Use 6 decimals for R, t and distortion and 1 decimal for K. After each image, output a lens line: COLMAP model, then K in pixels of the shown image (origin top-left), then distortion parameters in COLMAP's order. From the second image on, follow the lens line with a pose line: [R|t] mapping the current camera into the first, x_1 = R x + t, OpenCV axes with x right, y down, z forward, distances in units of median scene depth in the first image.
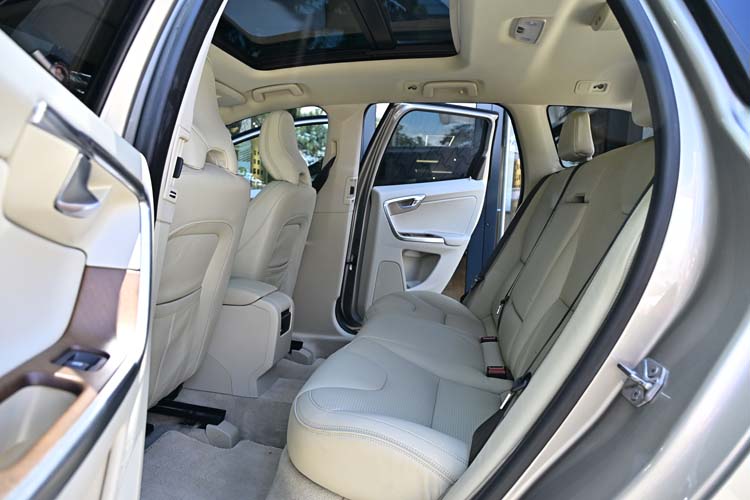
lens RADIAL K [[504.2, 0, 375.2], [0, 504.2, 246.8], [0, 0, 1]] dist [-0.012155, -0.008519]
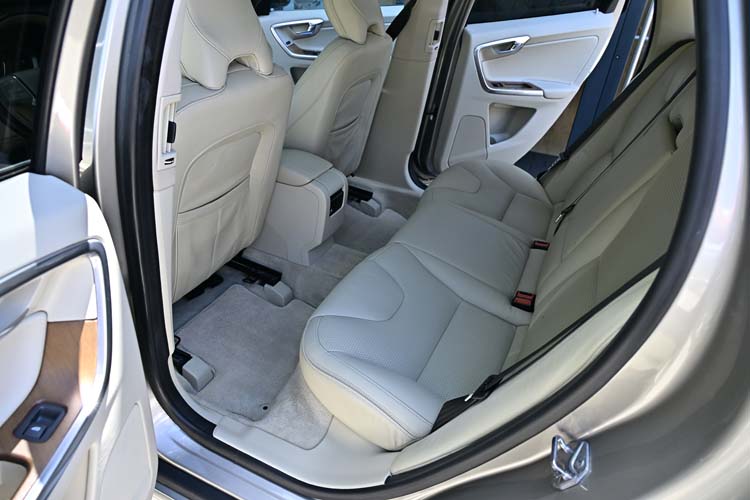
lens RADIAL K [[504.2, 0, 376.4], [0, 504.2, 248.8], [0, 0, 1]] dist [-0.012155, -0.008519]
pose [[0.963867, 0.162525, -0.211058, 0.122395], [-0.049584, 0.887925, 0.457307, -0.222603], [0.261728, -0.430319, 0.863901, 0.088156]]
